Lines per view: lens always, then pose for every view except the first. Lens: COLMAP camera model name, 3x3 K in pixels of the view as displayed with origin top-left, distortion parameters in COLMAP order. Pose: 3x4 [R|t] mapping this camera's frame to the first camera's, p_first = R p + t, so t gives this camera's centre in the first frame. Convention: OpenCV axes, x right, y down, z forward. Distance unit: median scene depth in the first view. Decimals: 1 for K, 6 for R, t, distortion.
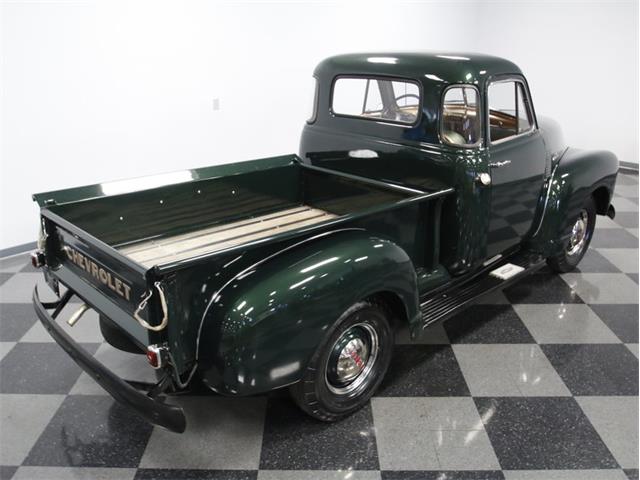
lens RADIAL K [[590.3, 0, 320.0], [0, 590.3, 240.0], [0, 0, 1]] dist [-0.040607, 0.006286]
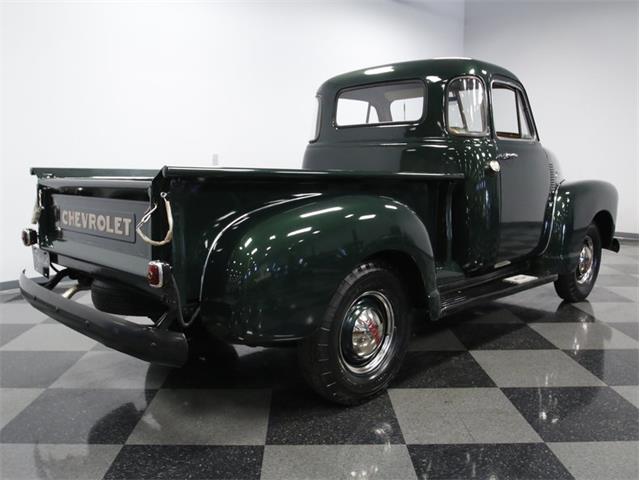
lens RADIAL K [[586.5, 0, 319.5], [0, 586.5, 234.2], [0, 0, 1]] dist [-0.044902, 0.011082]
pose [[0.999784, -0.001012, 0.020777, -0.036308], [0.005530, 0.975814, -0.218532, 0.238027], [-0.020053, 0.218600, 0.975608, 0.081561]]
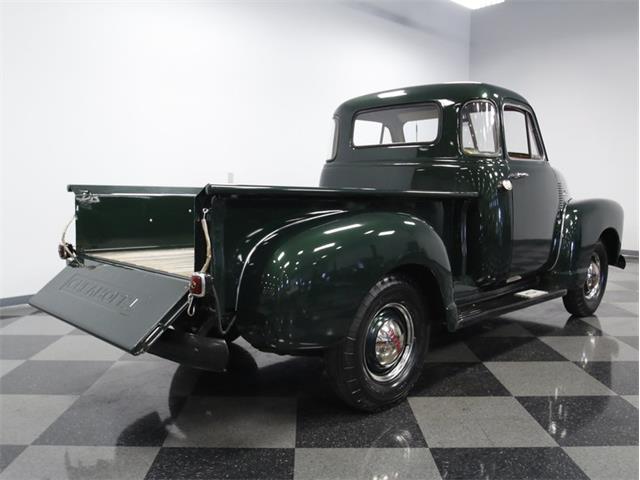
lens RADIAL K [[586.5, 0, 319.5], [0, 586.5, 234.2], [0, 0, 1]] dist [-0.044902, 0.011082]
pose [[0.999850, 0.003147, 0.017057, -0.071813], [0.001187, 0.968676, -0.248325, 0.253632], [-0.017304, 0.248308, 0.968527, 0.035745]]
